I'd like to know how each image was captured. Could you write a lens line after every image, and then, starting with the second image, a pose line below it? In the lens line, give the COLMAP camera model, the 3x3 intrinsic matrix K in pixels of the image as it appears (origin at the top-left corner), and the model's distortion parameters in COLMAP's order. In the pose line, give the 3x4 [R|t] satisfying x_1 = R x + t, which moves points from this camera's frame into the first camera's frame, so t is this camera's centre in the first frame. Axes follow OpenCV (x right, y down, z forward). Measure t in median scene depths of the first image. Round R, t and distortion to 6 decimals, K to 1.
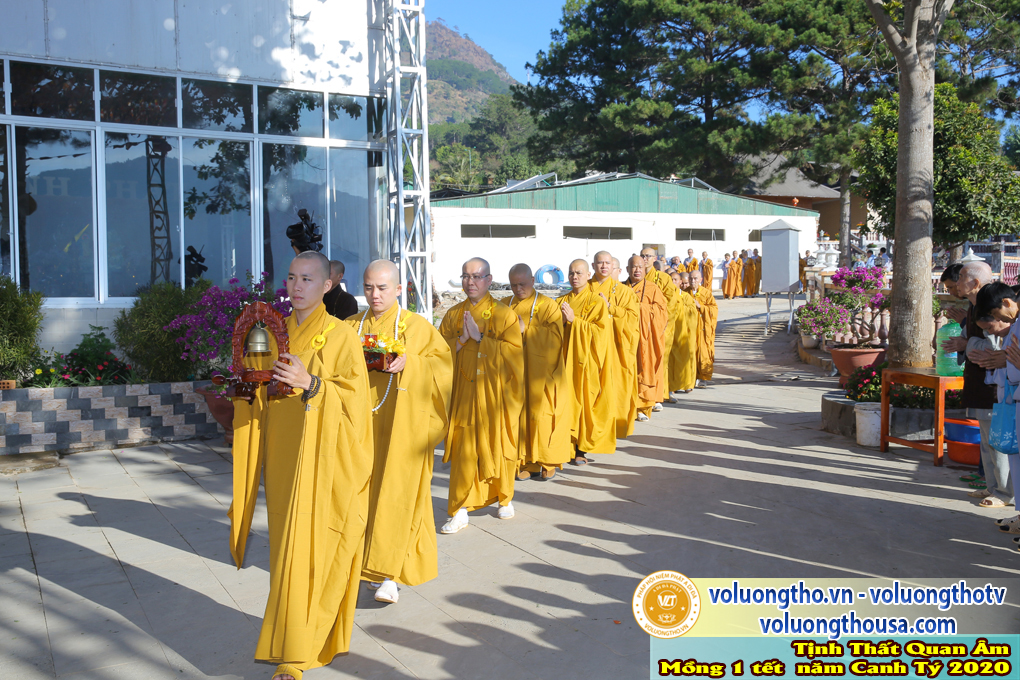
lens RADIAL K [[1003.0, 0, 510.0], [0, 1003.0, 340.0], [0, 0, 1]] dist [0.011197, 0.016483]
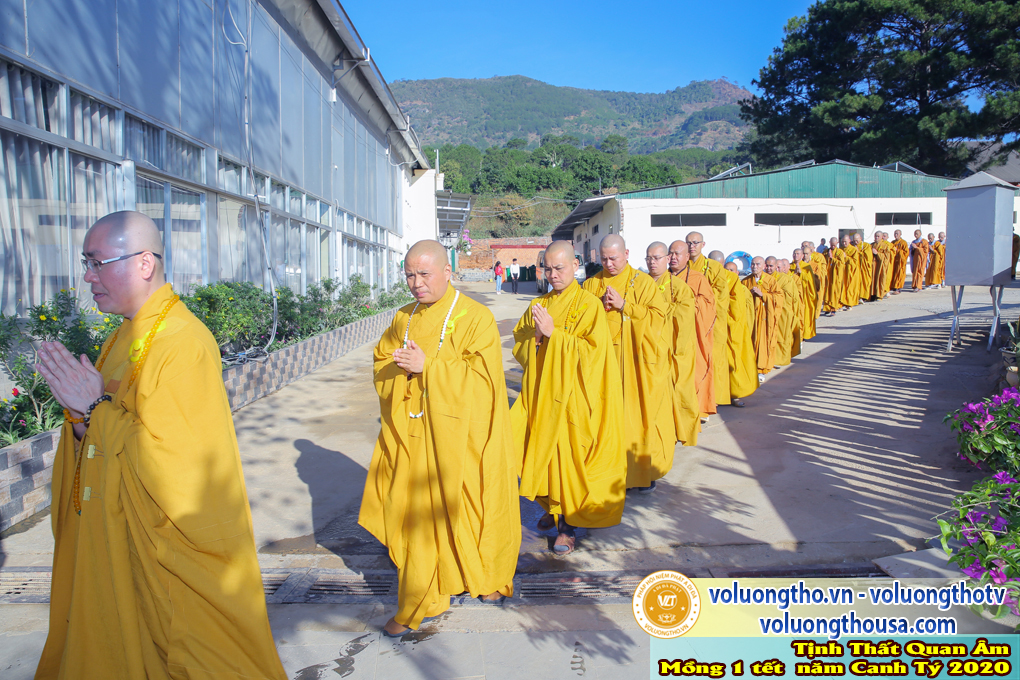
lens RADIAL K [[695.1, 0, 510.0], [0, 695.1, 340.0], [0, 0, 1]] dist [-0.108745, 0.086078]
pose [[0.932628, 0.022013, -0.360168, 0.060601], [-0.005146, 0.998847, 0.047723, -0.013150], [0.360804, -0.042654, 0.931666, 0.202120]]
